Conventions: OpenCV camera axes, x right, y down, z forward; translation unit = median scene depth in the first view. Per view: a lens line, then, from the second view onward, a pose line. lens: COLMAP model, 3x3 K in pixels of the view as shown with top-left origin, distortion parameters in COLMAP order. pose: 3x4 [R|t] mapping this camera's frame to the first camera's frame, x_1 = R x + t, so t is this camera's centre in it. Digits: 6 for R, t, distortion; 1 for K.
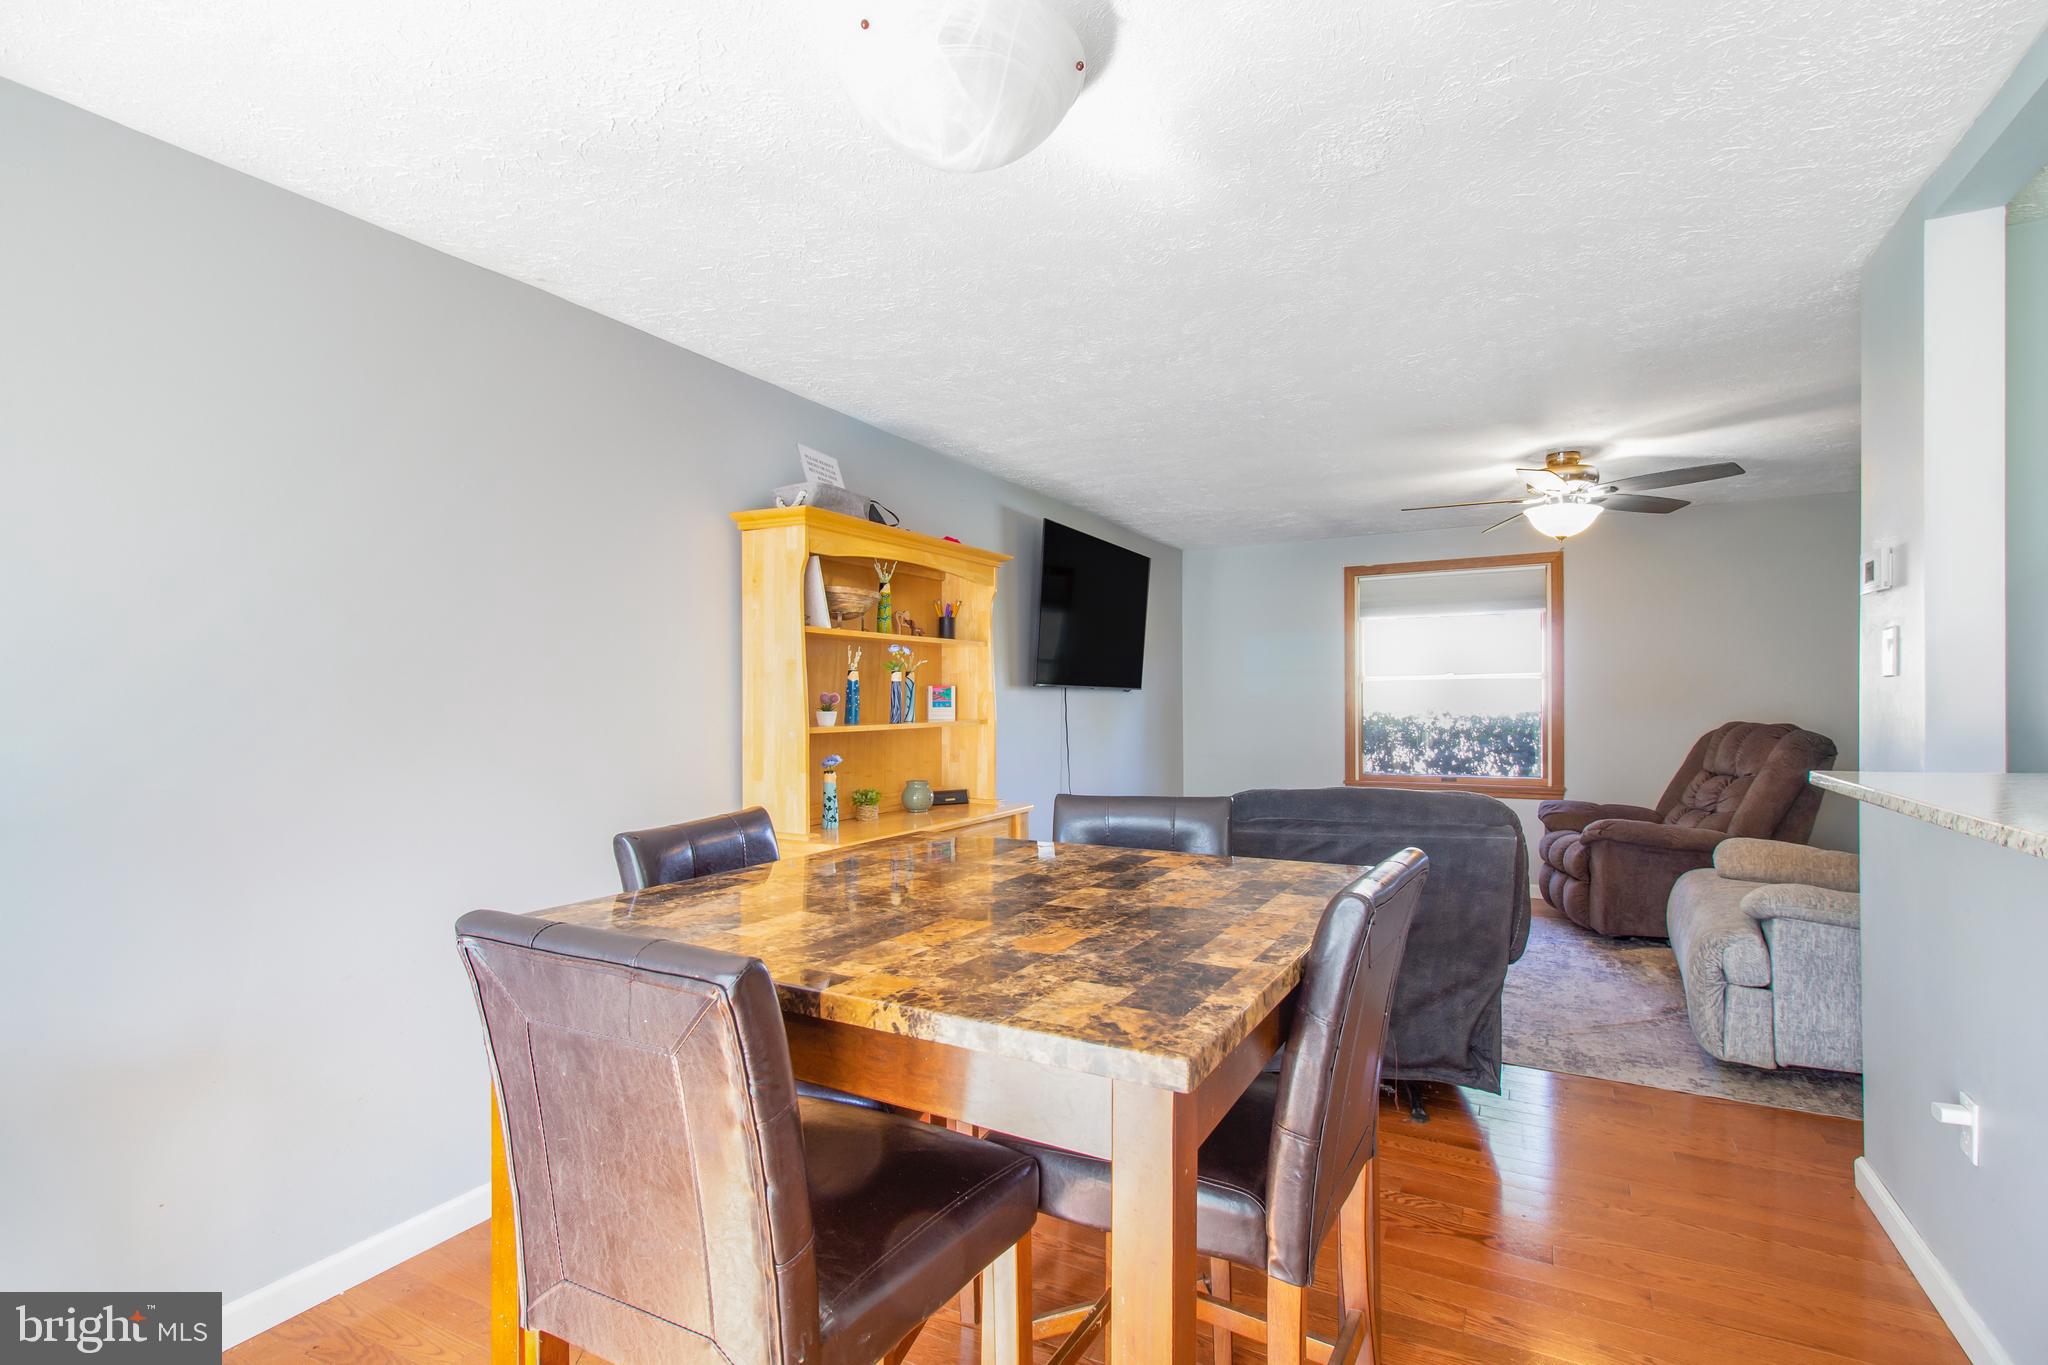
lens RADIAL K [[950.6, 0, 1024.5], [0, 950.6, 687.6], [0, 0, 1]] dist [0.002621, -0.000547]
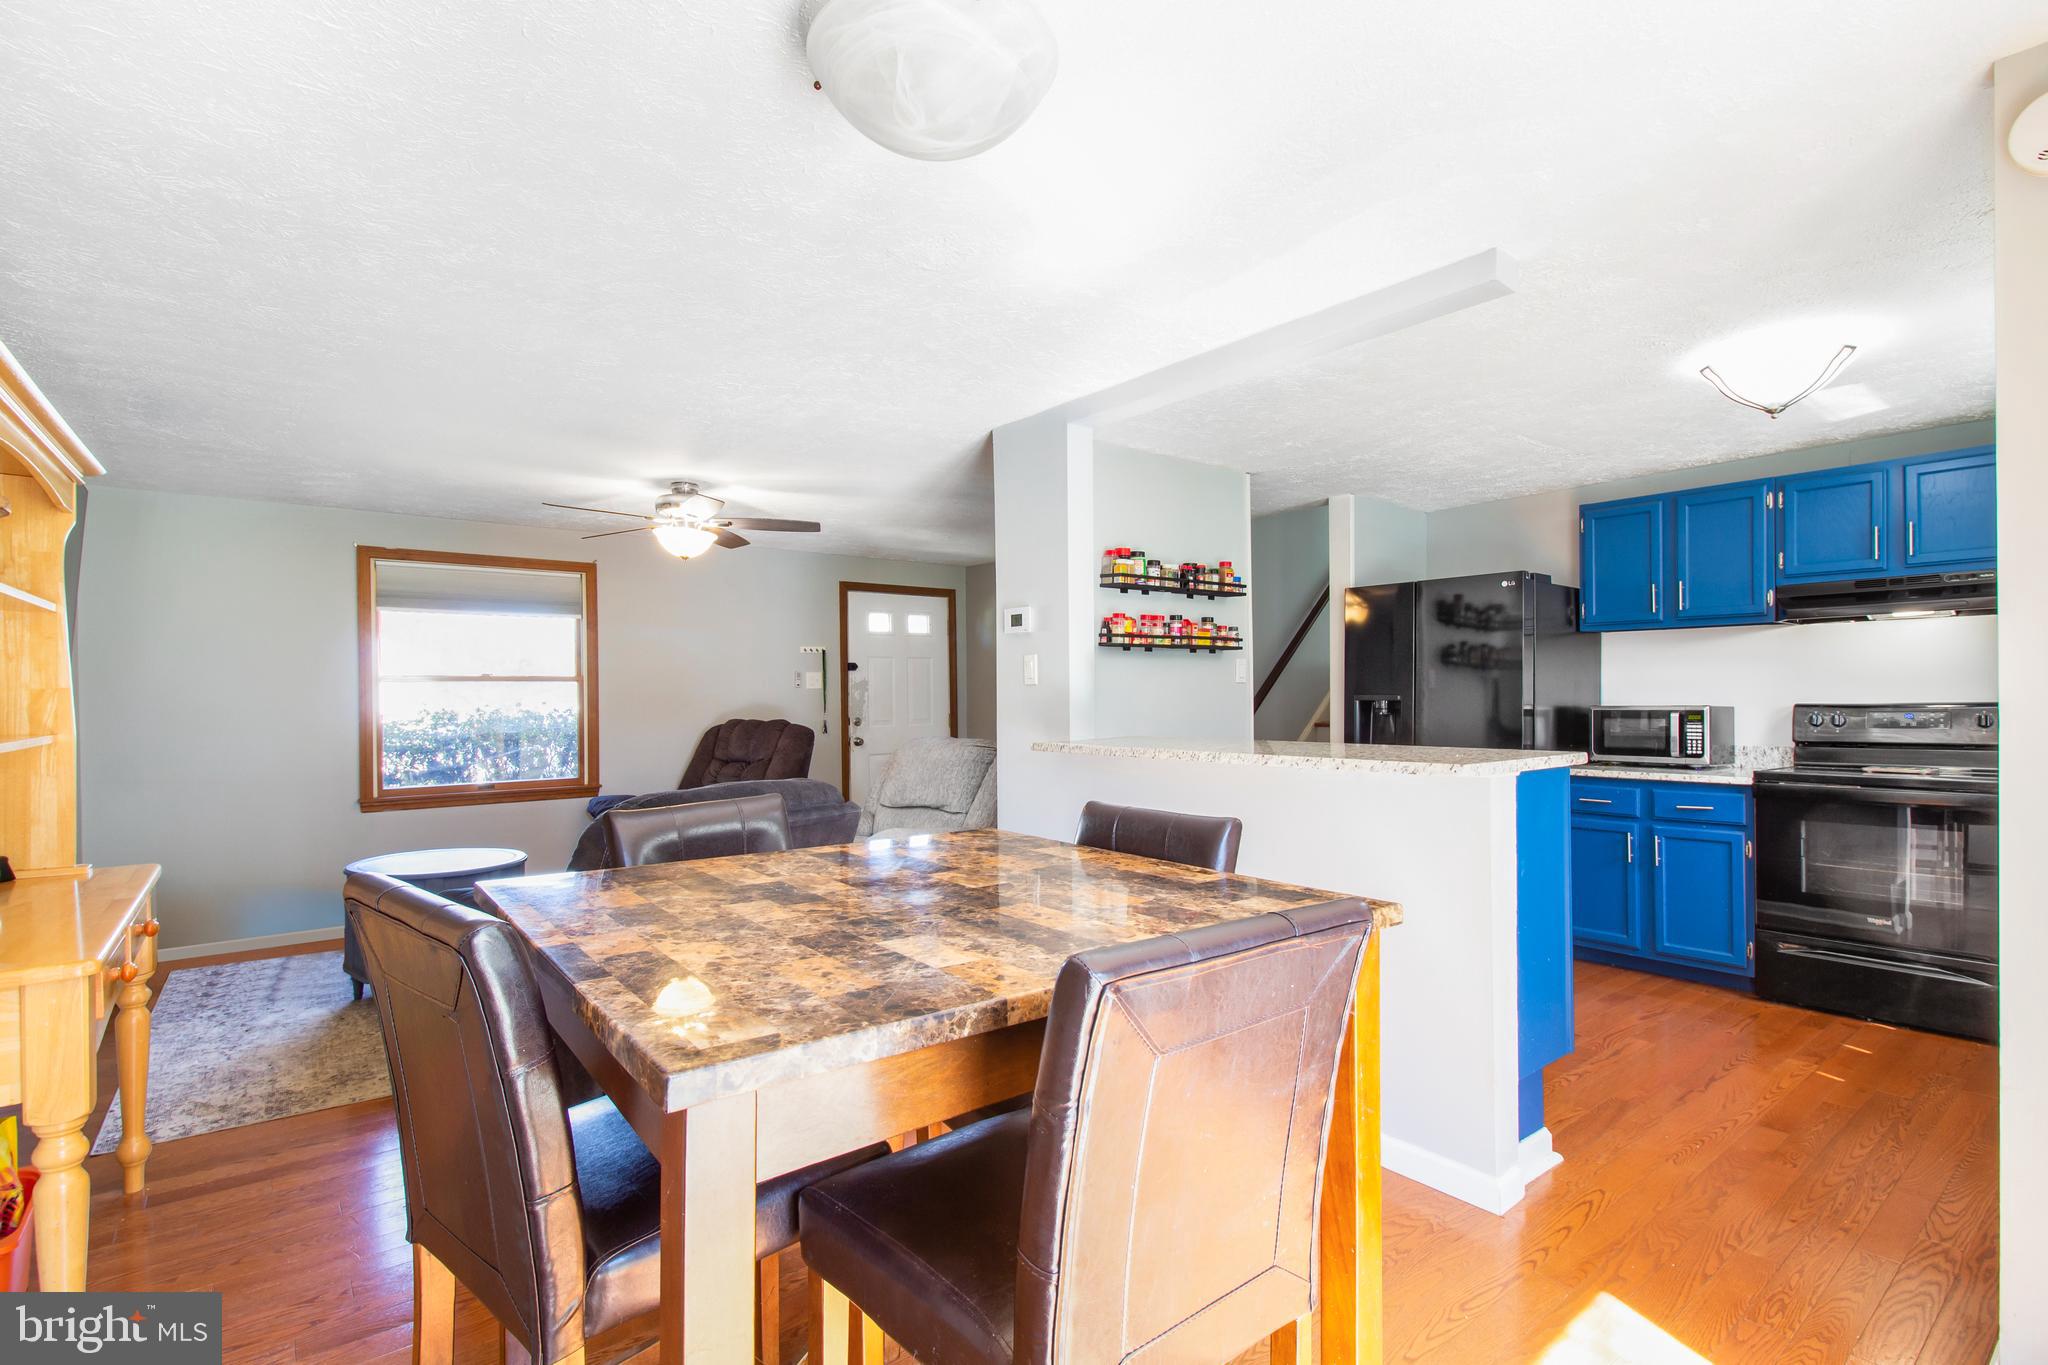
lens RADIAL K [[950.6, 0, 1031.4], [0, 950.6, 694.3], [0, 0, 1]] dist [0.002621, -0.000547]
pose [[0.391897, 0.005603, 0.919992, -0.282250], [-0.006988, 0.999971, -0.003114, 0.004716], [-0.919982, -0.005209, 0.391925, 0.160065]]
